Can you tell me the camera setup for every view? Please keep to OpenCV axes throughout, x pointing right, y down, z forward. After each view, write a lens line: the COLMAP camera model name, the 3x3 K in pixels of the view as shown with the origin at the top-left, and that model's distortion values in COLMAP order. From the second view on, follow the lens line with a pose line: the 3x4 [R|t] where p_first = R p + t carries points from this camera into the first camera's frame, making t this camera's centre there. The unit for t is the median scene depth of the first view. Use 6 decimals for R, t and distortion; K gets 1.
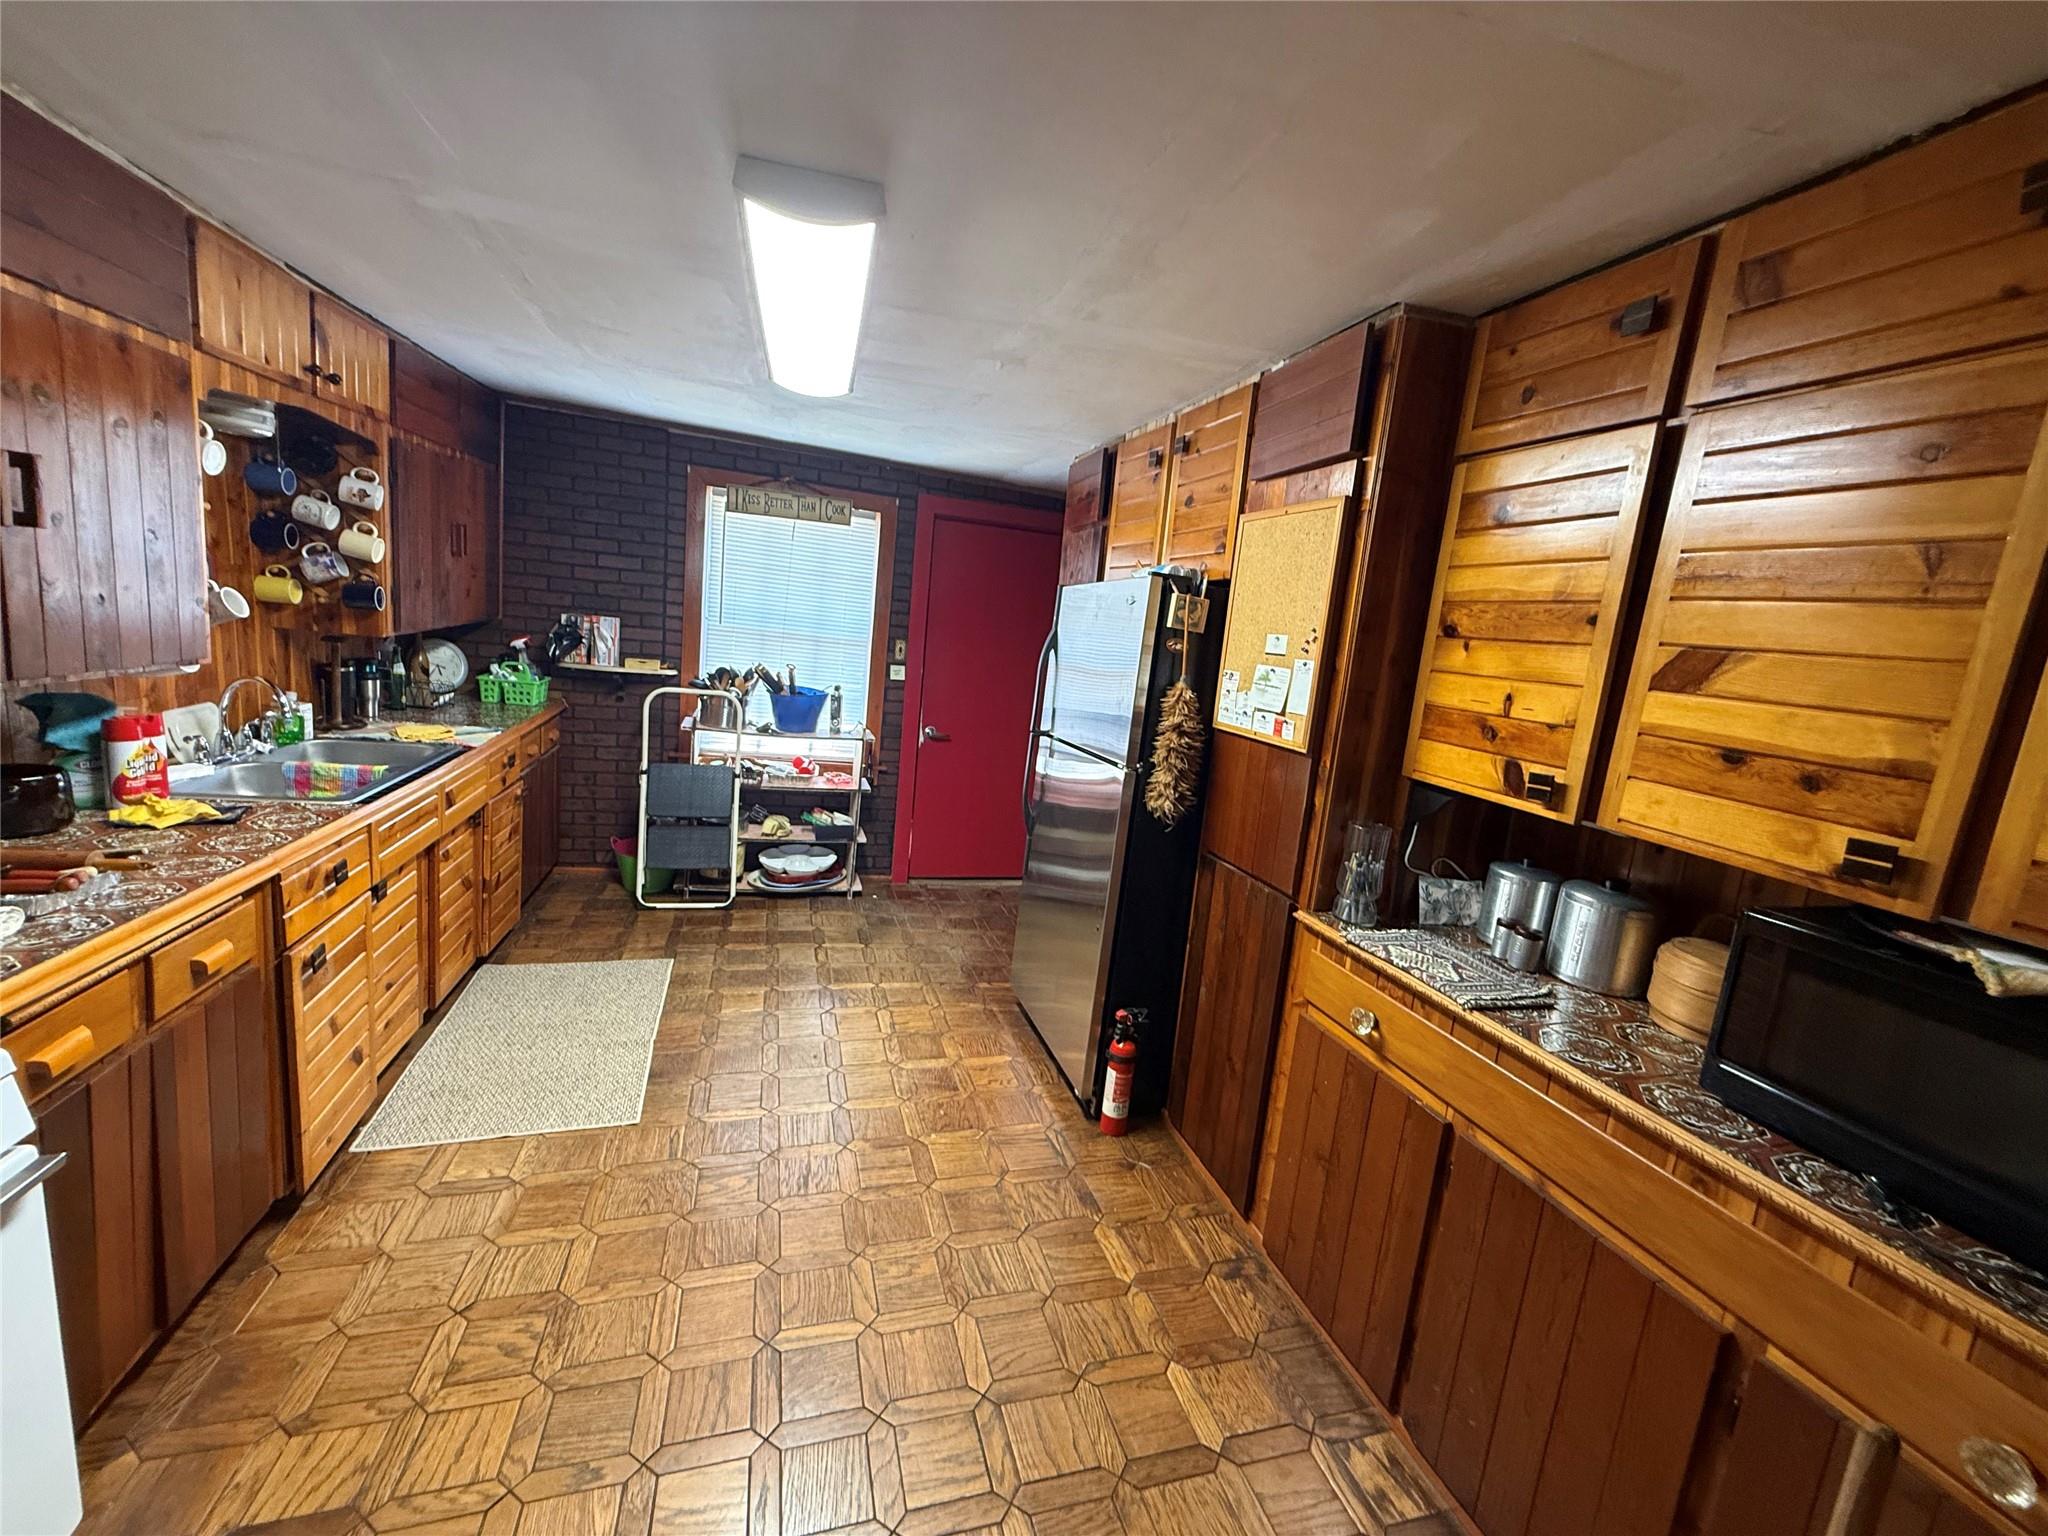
lens RADIAL K [[822.7, 0, 1025.2], [0, 822.7, 766.6], [0, 0, 1]] dist [-0.001095, 0.000657]
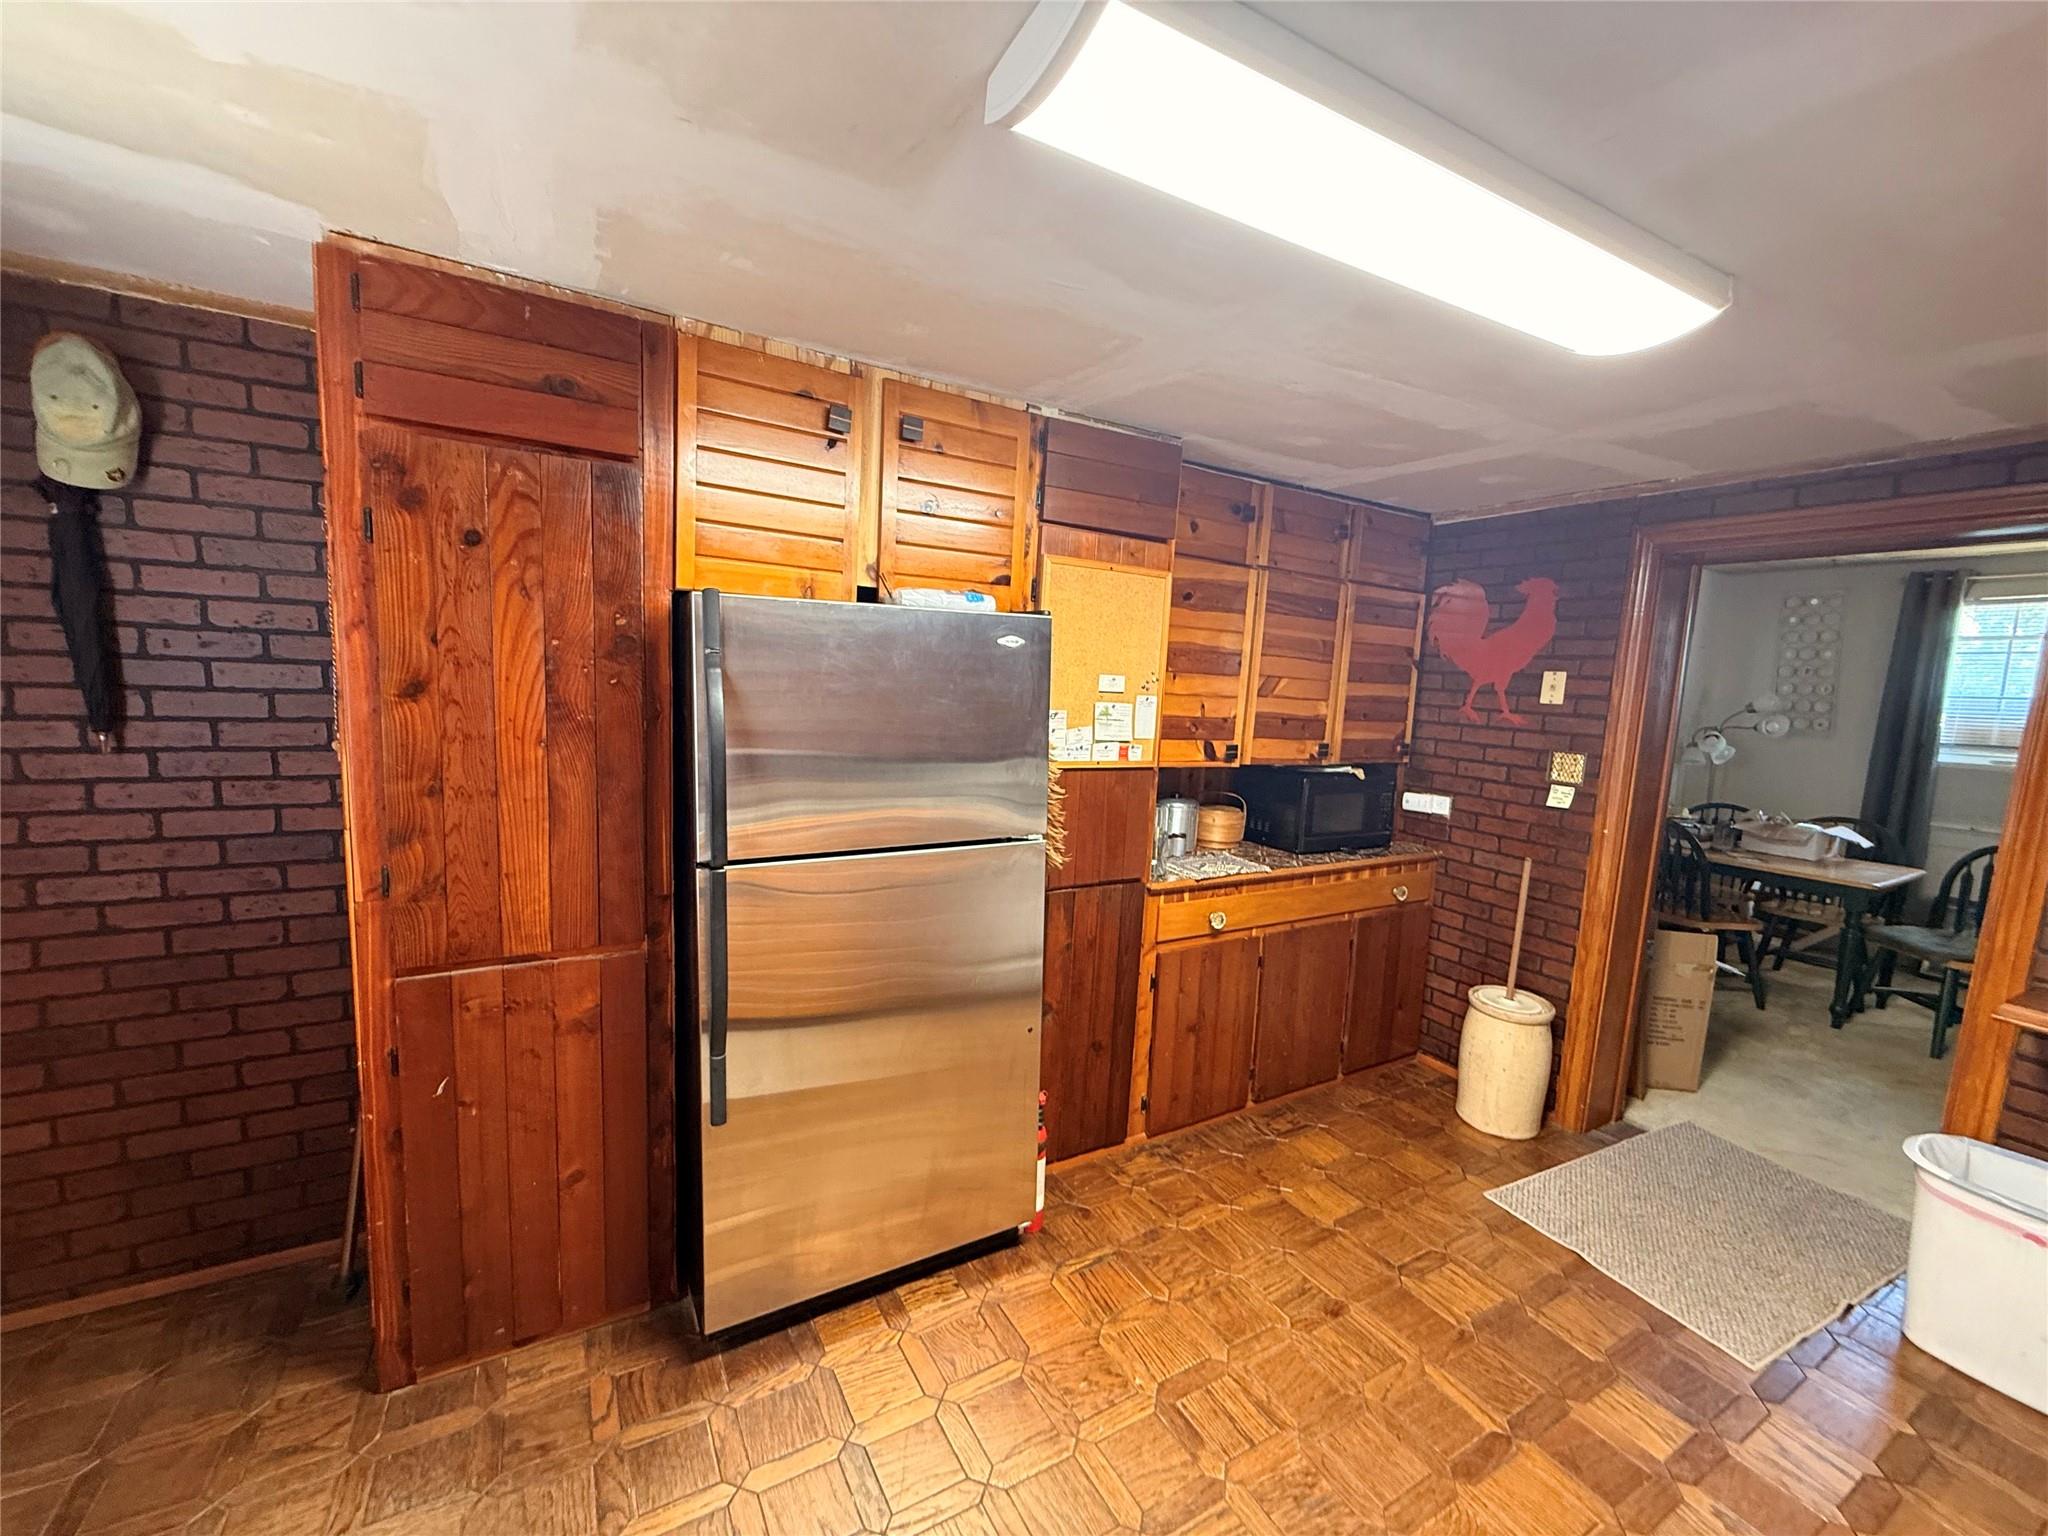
lens RADIAL K [[822.7, 0, 1021.6], [0, 822.7, 766.4], [0, 0, 1]] dist [-0.001095, 0.000657]
pose [[-0.223260, -0.216242, 0.950471, -0.754061], [0.091395, 0.966143, 0.241276, -0.311752], [-0.970465, 0.140736, -0.195937, 1.304223]]
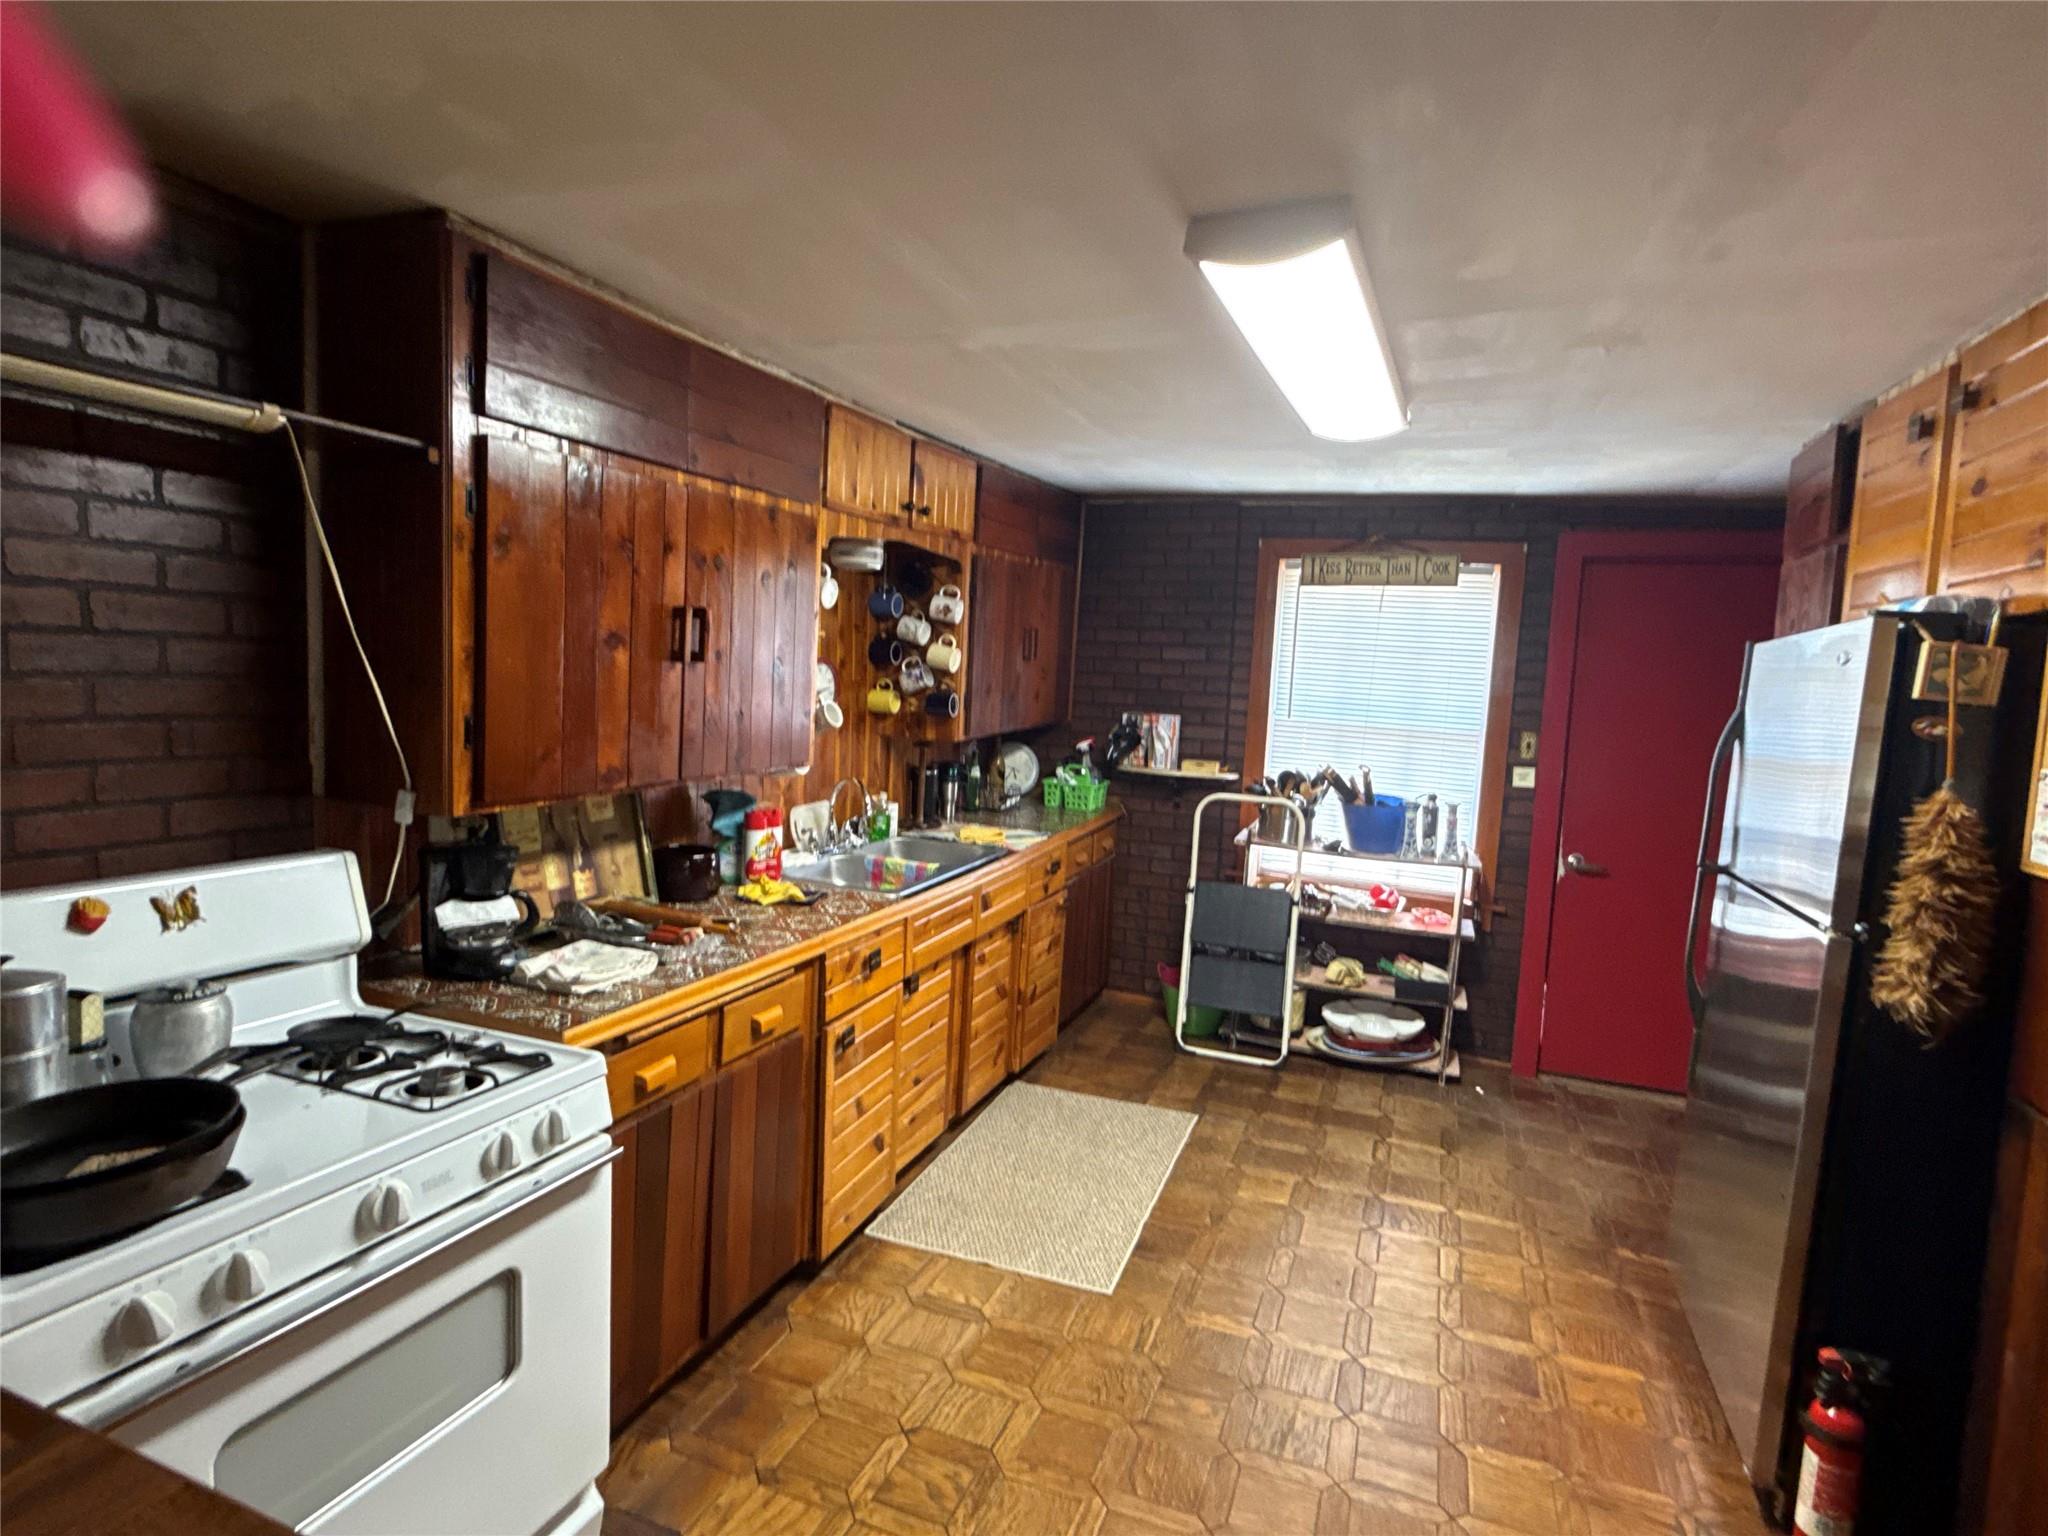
lens RADIAL K [[1055.8, 0, 1026.6], [0, 1055.8, 765.1], [0, 0, 1]] dist [-0.001999, 0.001435]
pose [[0.788154, -0.006184, -0.615447, 0.129849], [-0.071929, 0.992172, -0.102083, 0.002790], [0.611261, 0.124726, 0.781539, 0.014723]]
